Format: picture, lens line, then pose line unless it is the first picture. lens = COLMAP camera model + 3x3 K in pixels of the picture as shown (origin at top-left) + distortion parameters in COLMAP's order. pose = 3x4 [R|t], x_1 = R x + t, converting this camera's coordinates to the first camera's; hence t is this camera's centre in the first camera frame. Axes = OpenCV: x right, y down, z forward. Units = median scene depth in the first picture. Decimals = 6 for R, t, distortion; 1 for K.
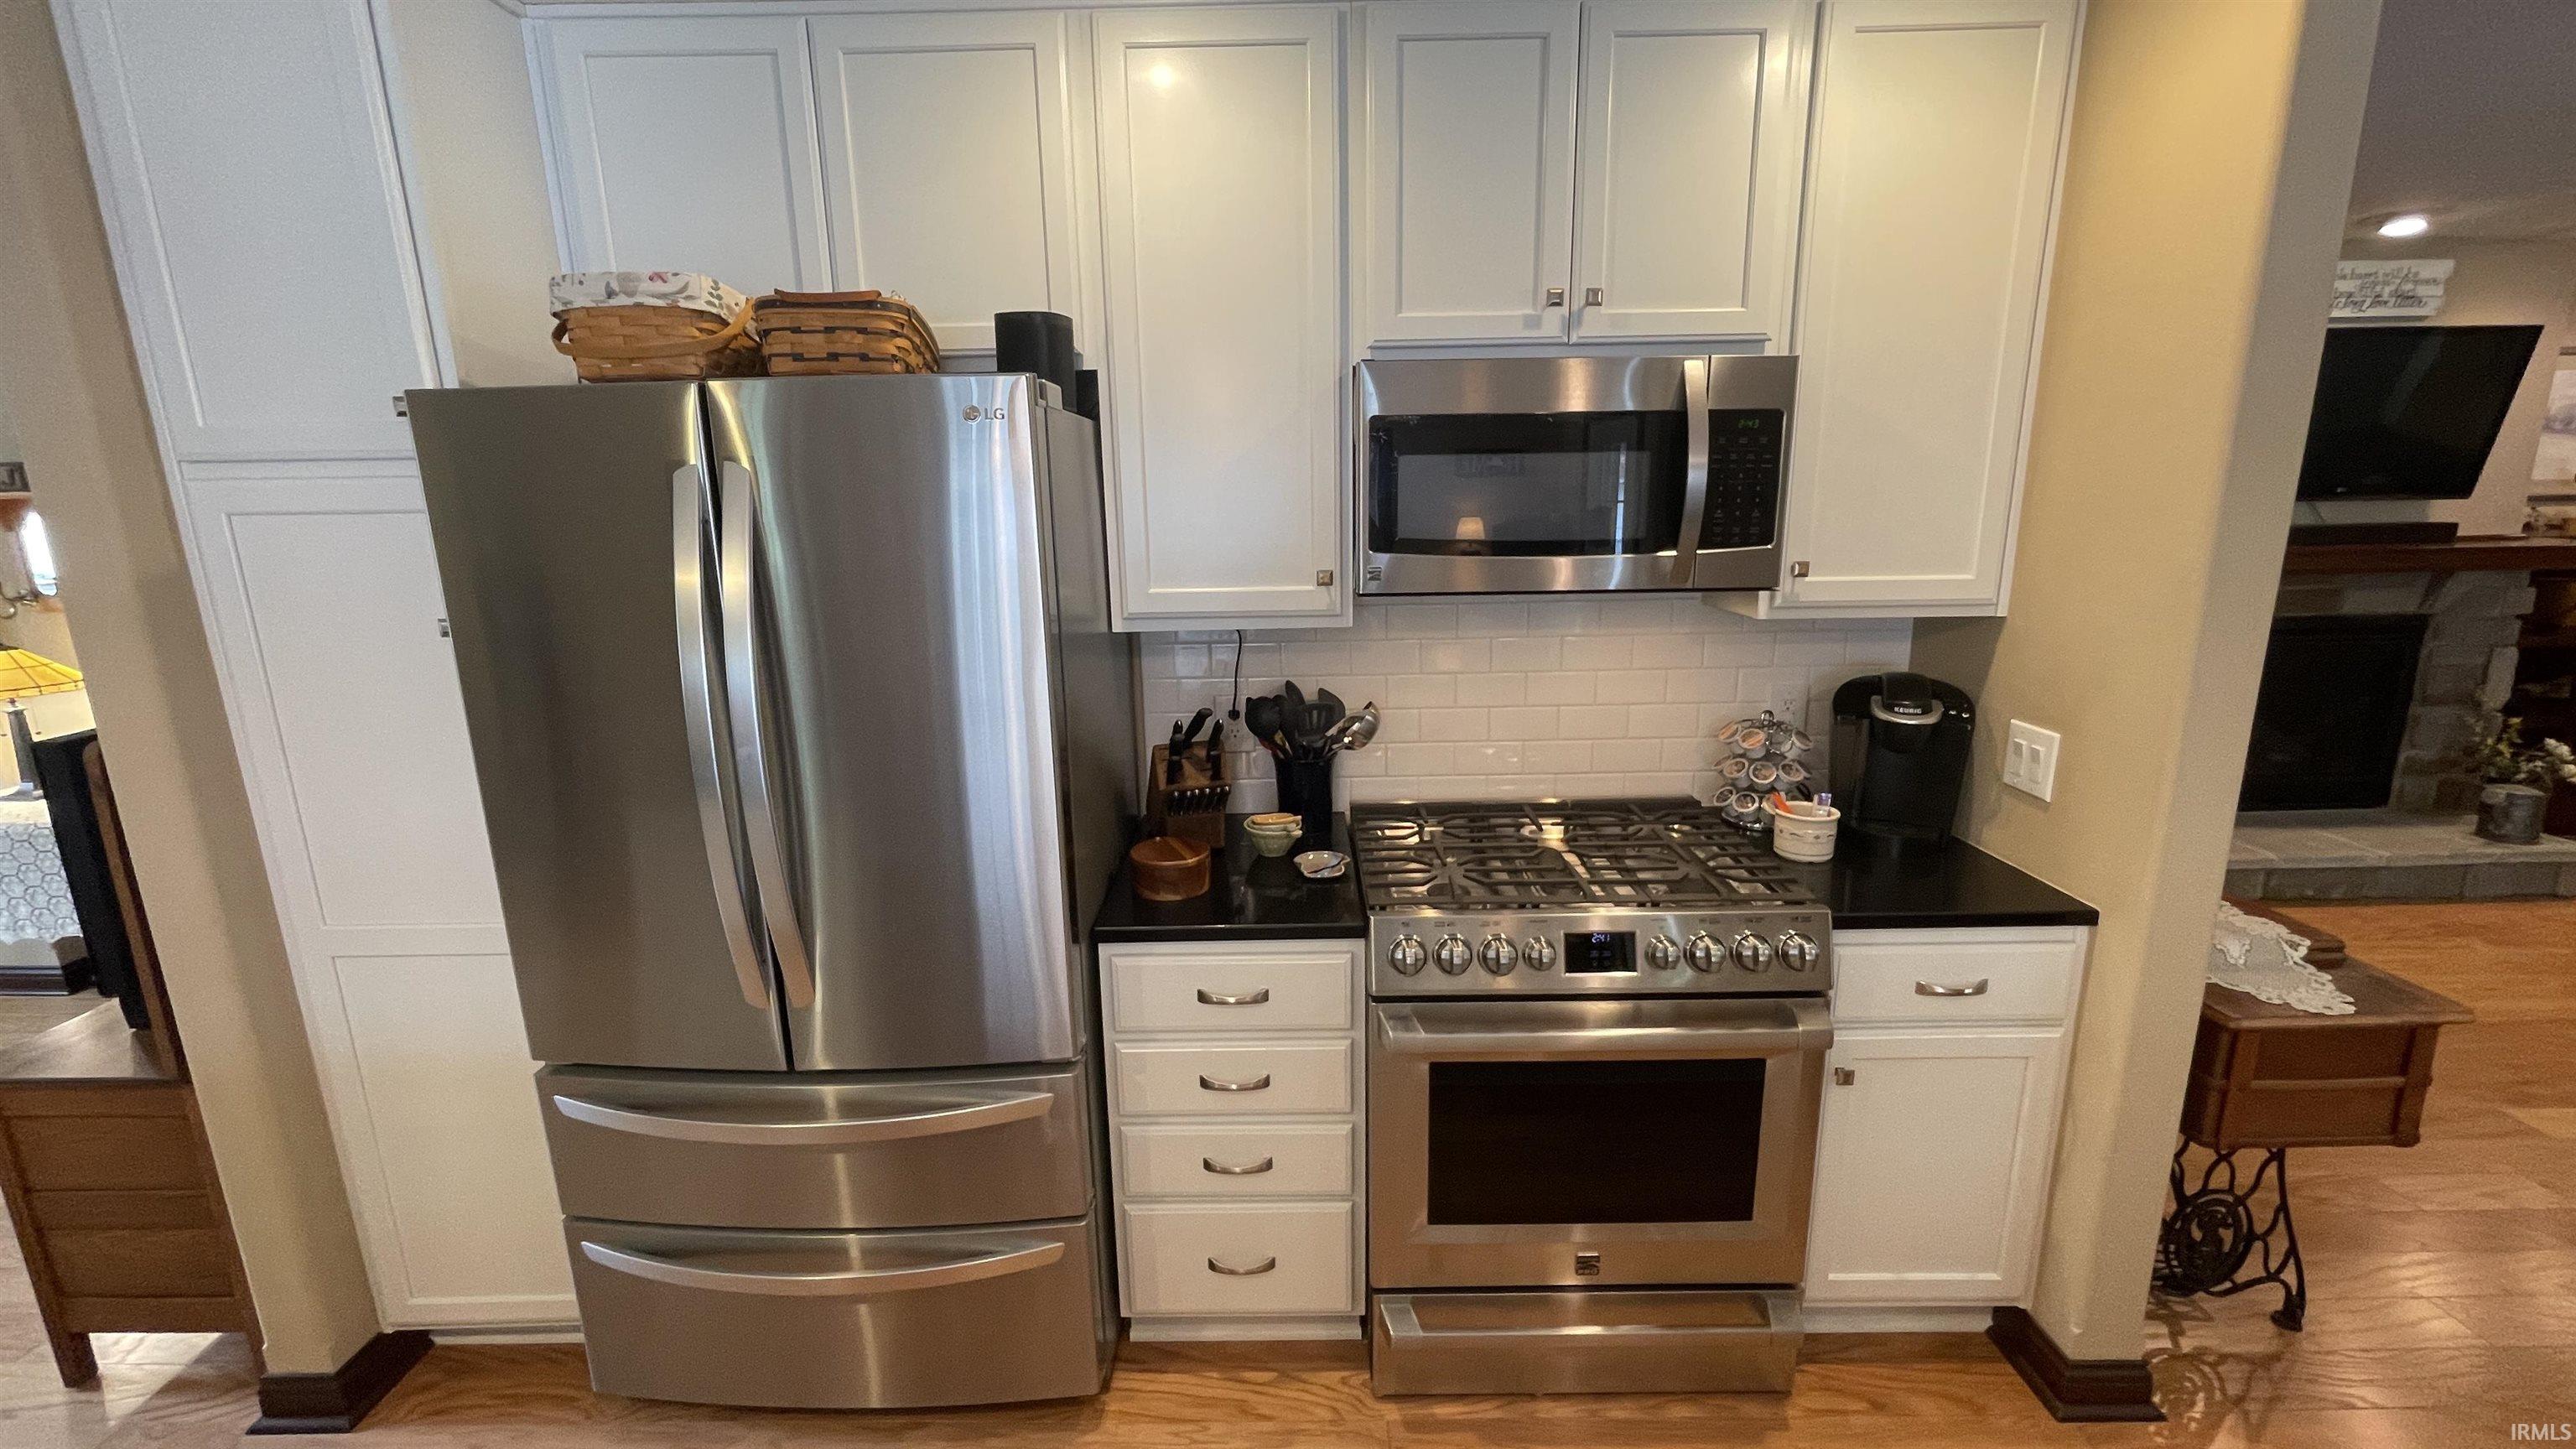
lens RADIAL K [[1047.2, 0, 1288.0], [0, 1047.2, 724.5], [0, 0, 1]] dist [0.001336, 0.000052]
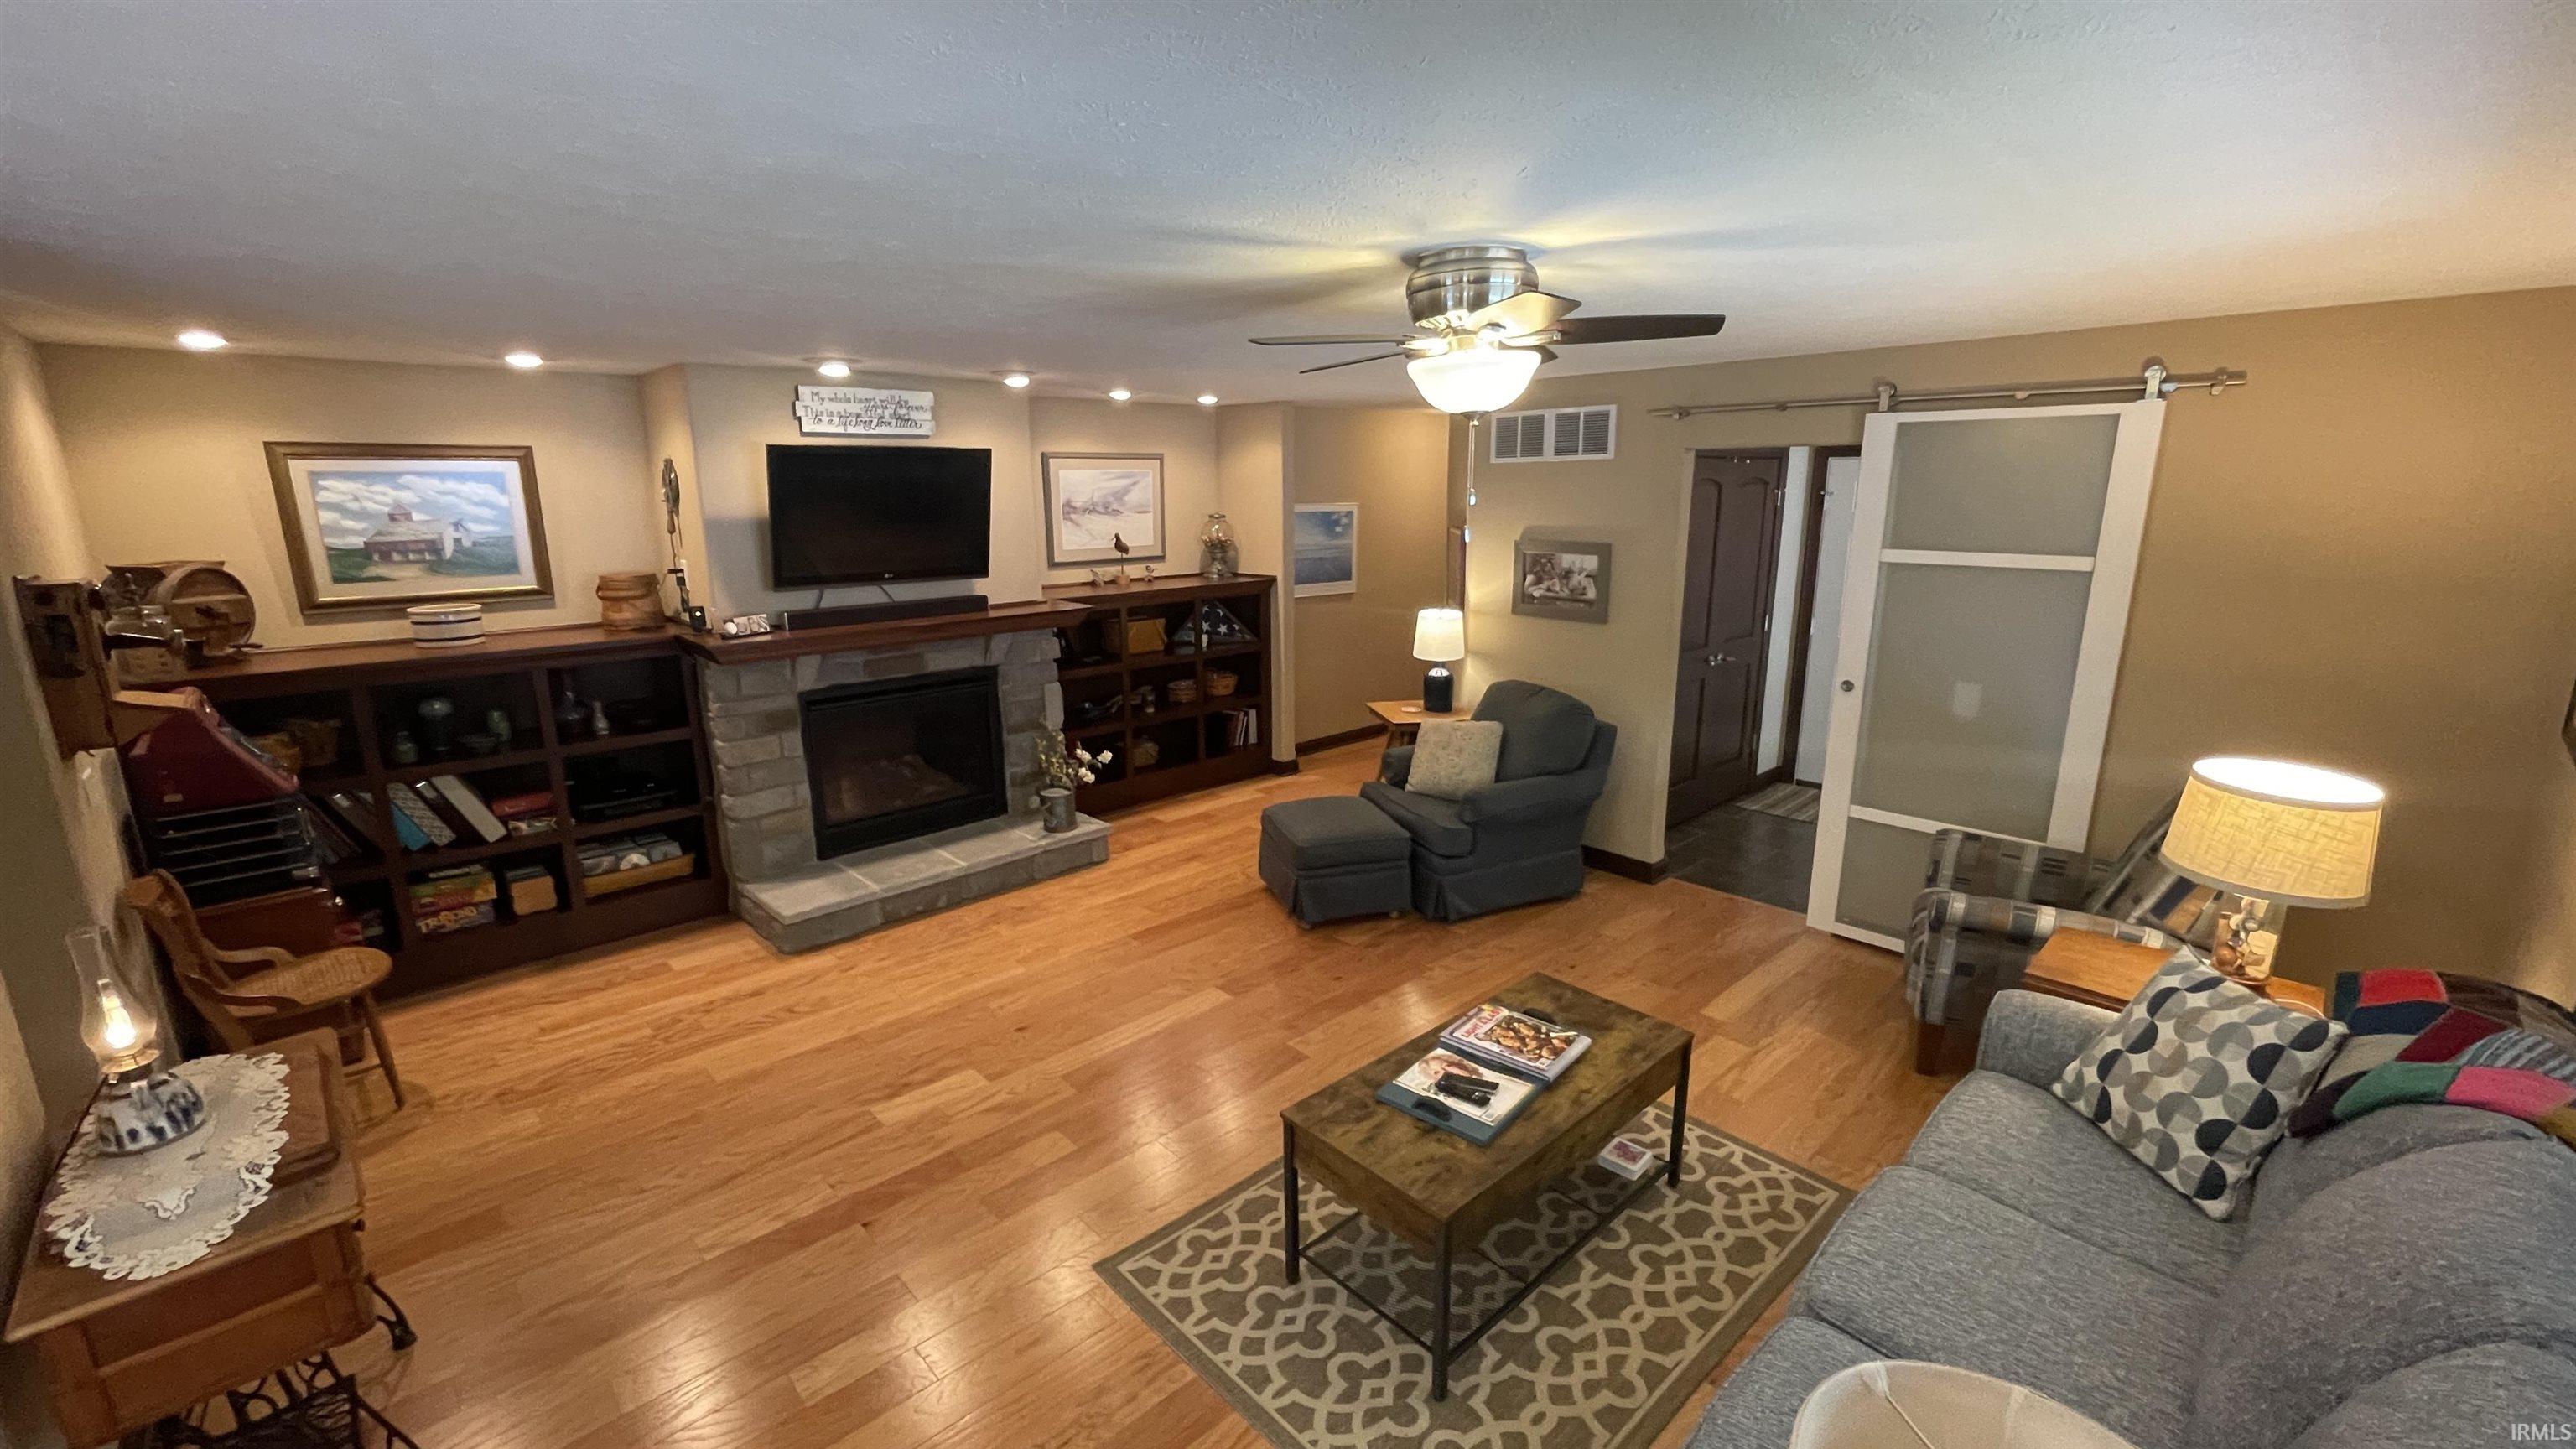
lens RADIAL K [[1040.3, 0, 1282.1], [0, 1040.3, 729.6], [0, 0, 1]] dist [-0.002524, -0.000056]
pose [[0.725948, -0.148384, 0.671552, 1.020702], [0.147545, 0.987314, 0.058657, -0.105672], [-0.671737, 0.056503, 0.738632, -0.365539]]
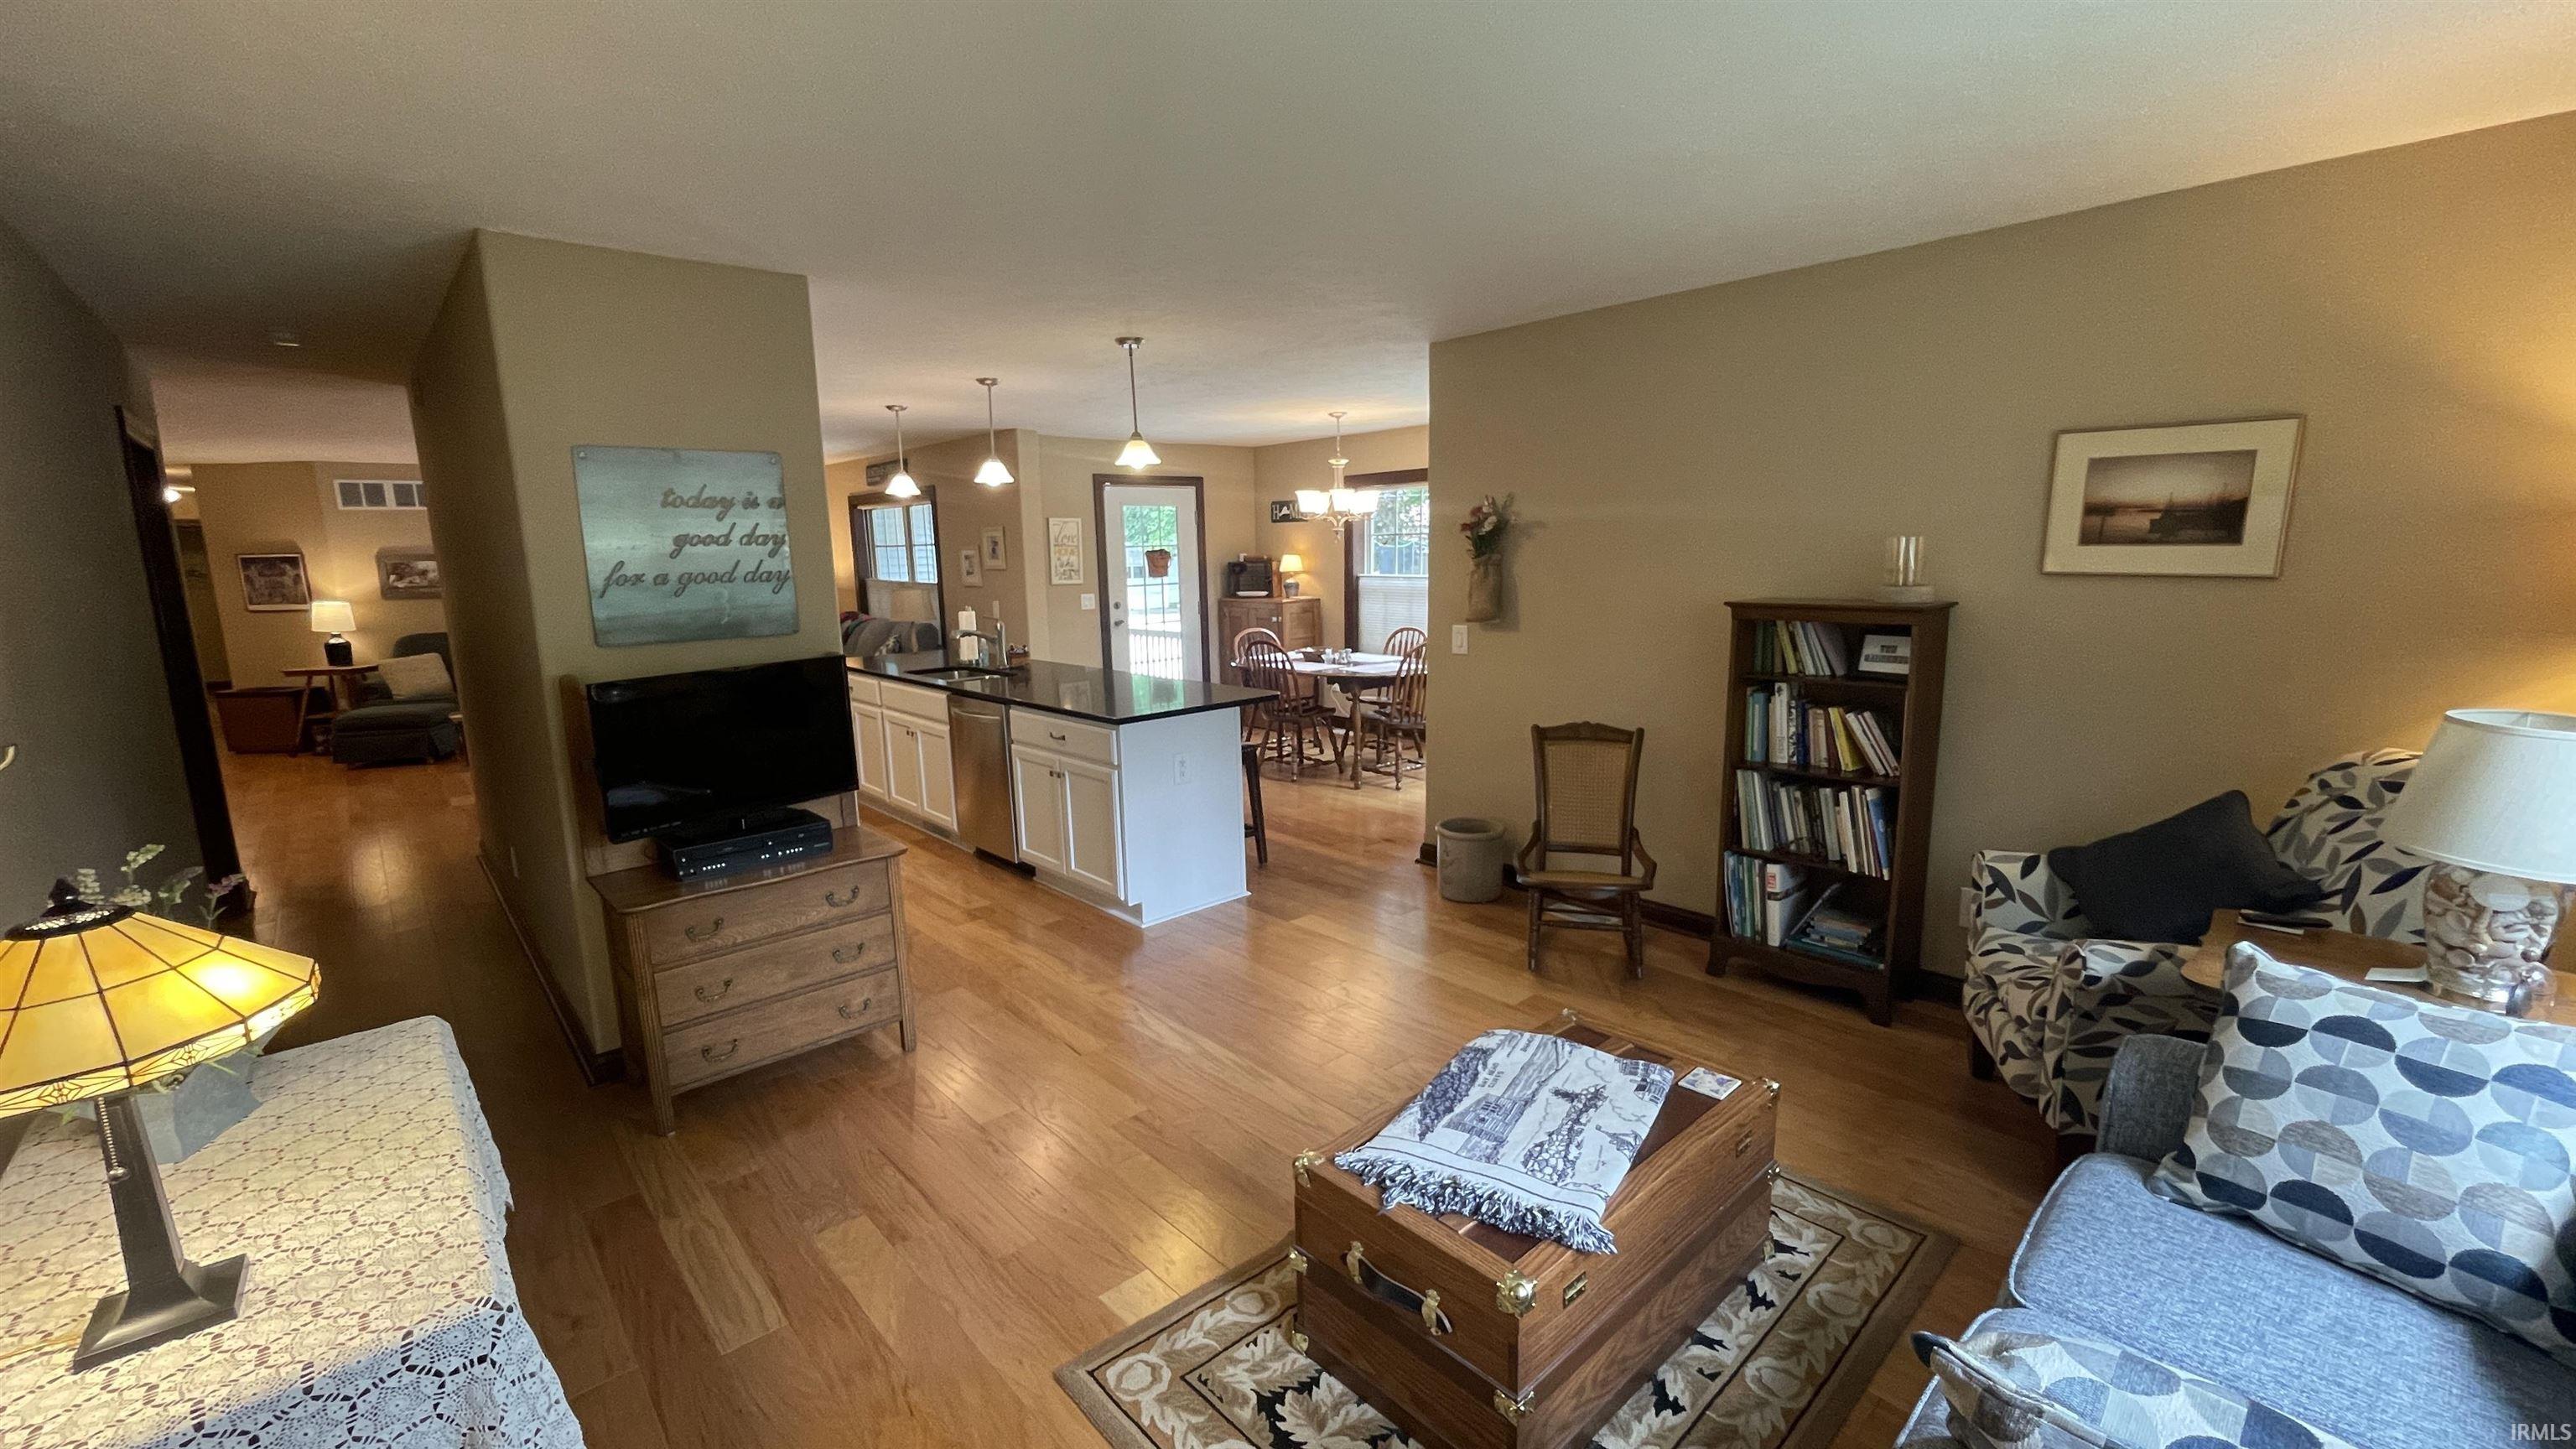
lens RADIAL K [[1040.3, 0, 1282.1], [0, 1040.3, 729.6], [0, 0, 1]] dist [-0.002524, -0.000056]
pose [[-0.667744, -0.101772, 0.737401, -2.700237], [0.197034, 0.931113, 0.306929, -0.245122], [-0.717841, 0.350244, -0.601693, 1.345683]]
